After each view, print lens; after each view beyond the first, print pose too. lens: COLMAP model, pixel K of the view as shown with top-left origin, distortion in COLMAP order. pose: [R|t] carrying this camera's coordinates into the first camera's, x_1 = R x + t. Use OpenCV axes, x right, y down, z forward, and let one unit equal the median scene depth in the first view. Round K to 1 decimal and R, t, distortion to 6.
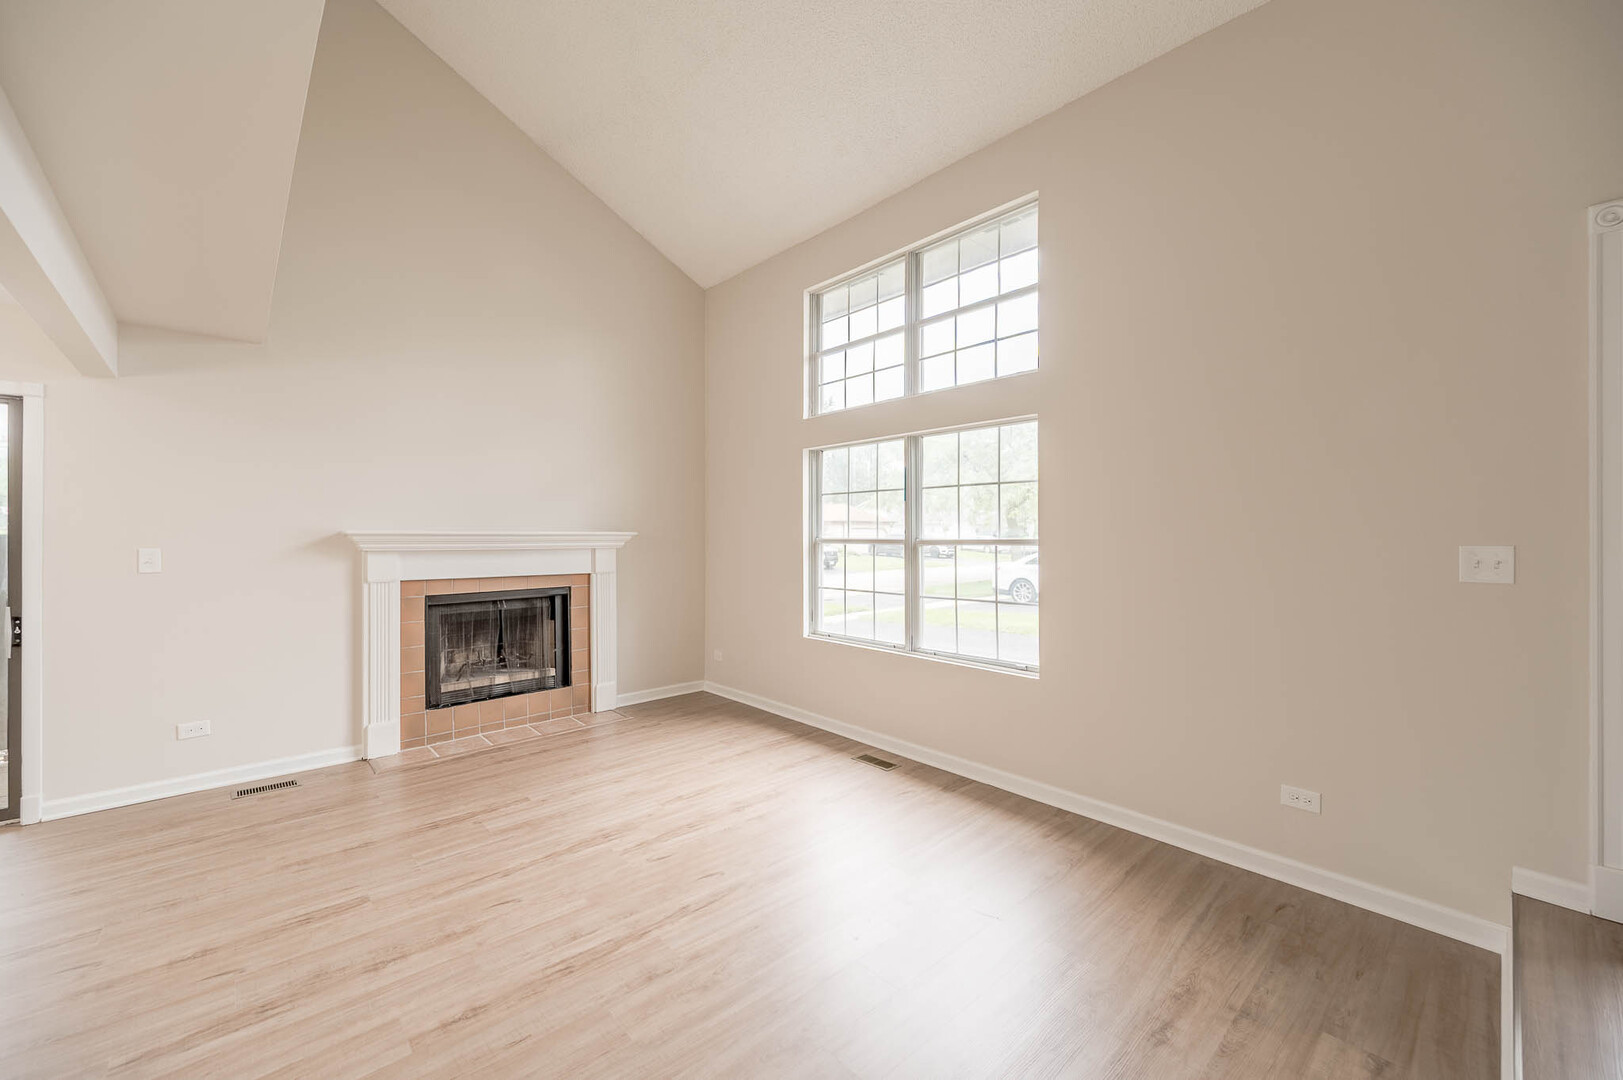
lens RADIAL K [[656.8, 0, 811.0], [0, 656.8, 536.9], [0, 0, 1]] dist [0.001478, 0.000214]
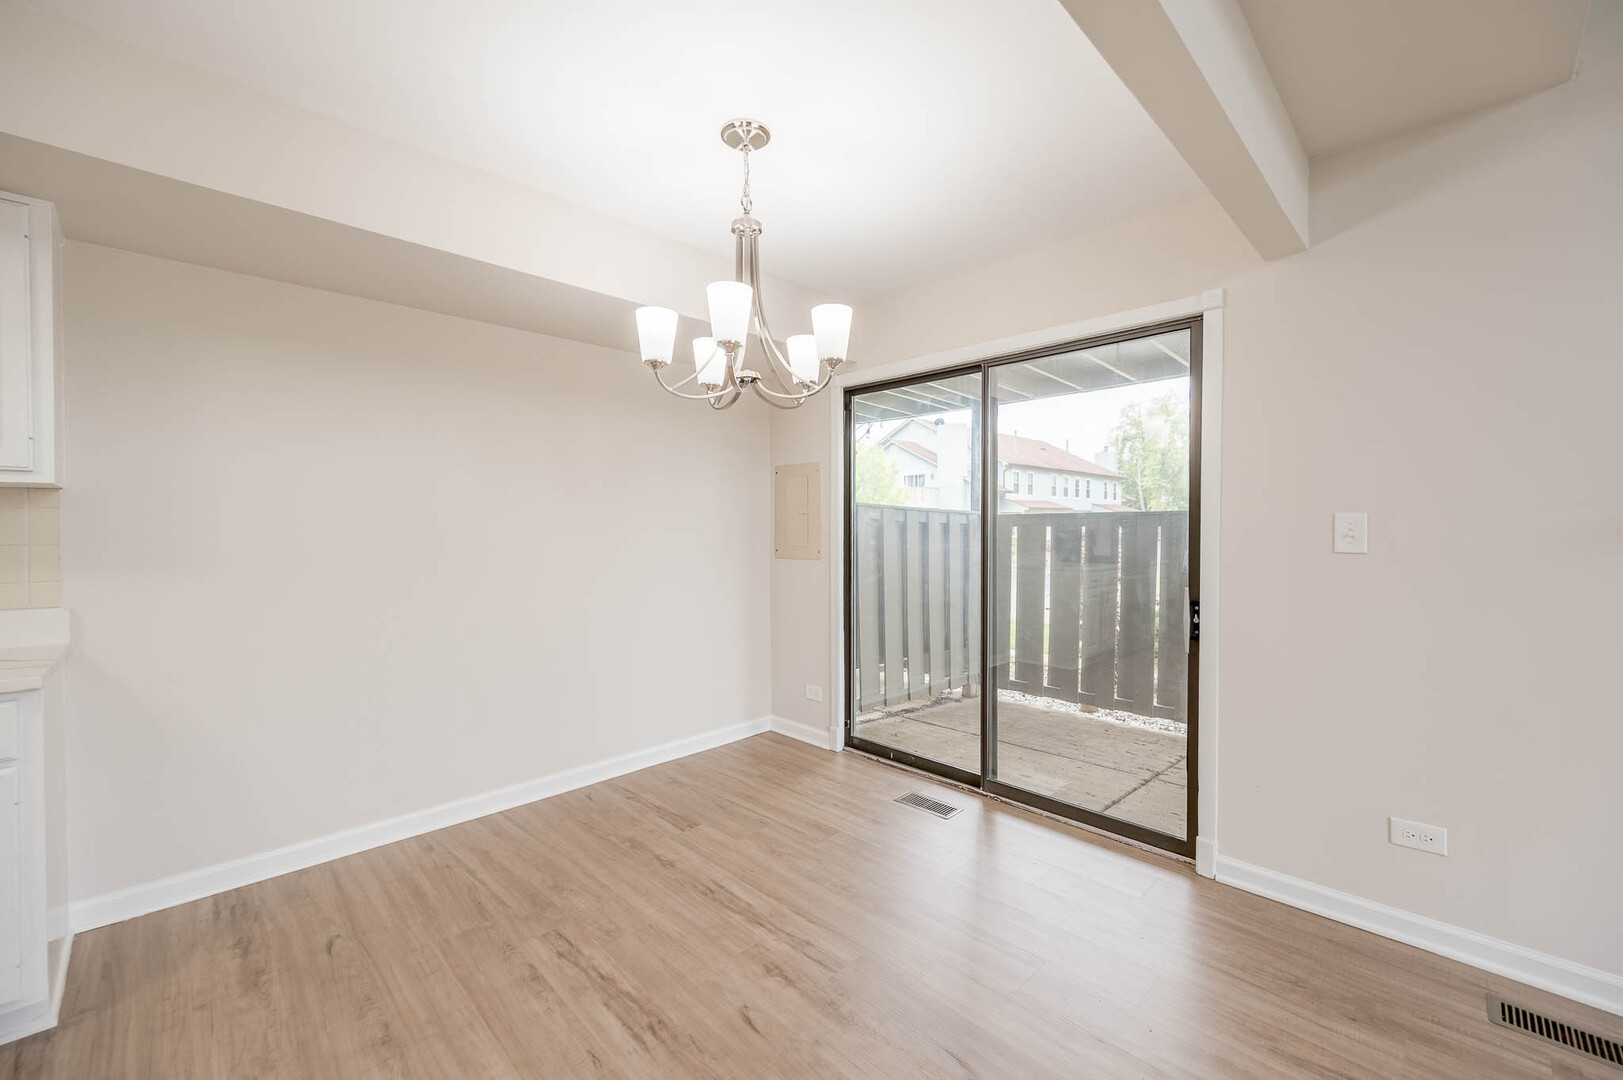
lens RADIAL K [[656.8, 0, 811.0], [0, 656.8, 536.9], [0, 0, 1]] dist [0.001478, 0.000214]
pose [[0.048820, 0.018296, -0.998640, -0.454082], [0.001527, 0.999830, 0.018392, 0.030122], [0.998806, -0.002423, 0.048784, 0.508119]]
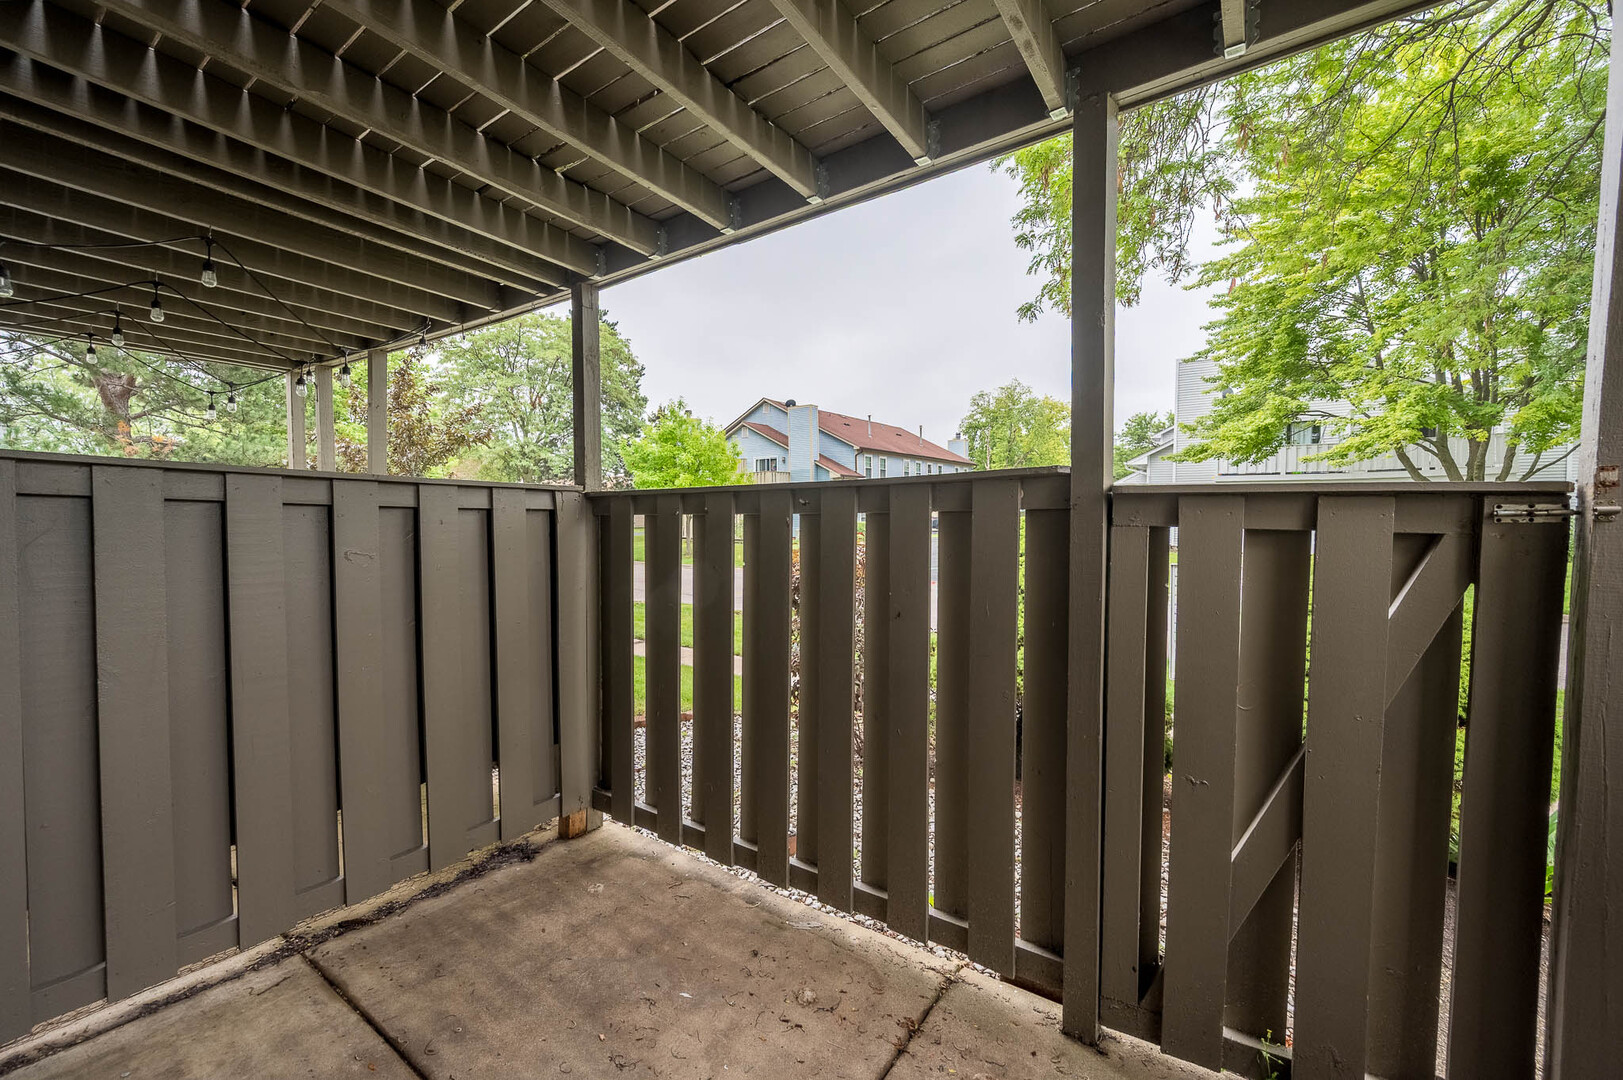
lens RADIAL K [[656.8, 0, 811.0], [0, 656.8, 536.9], [0, 0, 1]] dist [0.001478, 0.000214]
pose [[0.240902, 0.035941, -0.969884, -0.861295], [0.011312, 0.999142, 0.039835, 0.032494], [0.970483, -0.020568, 0.240289, 0.843549]]
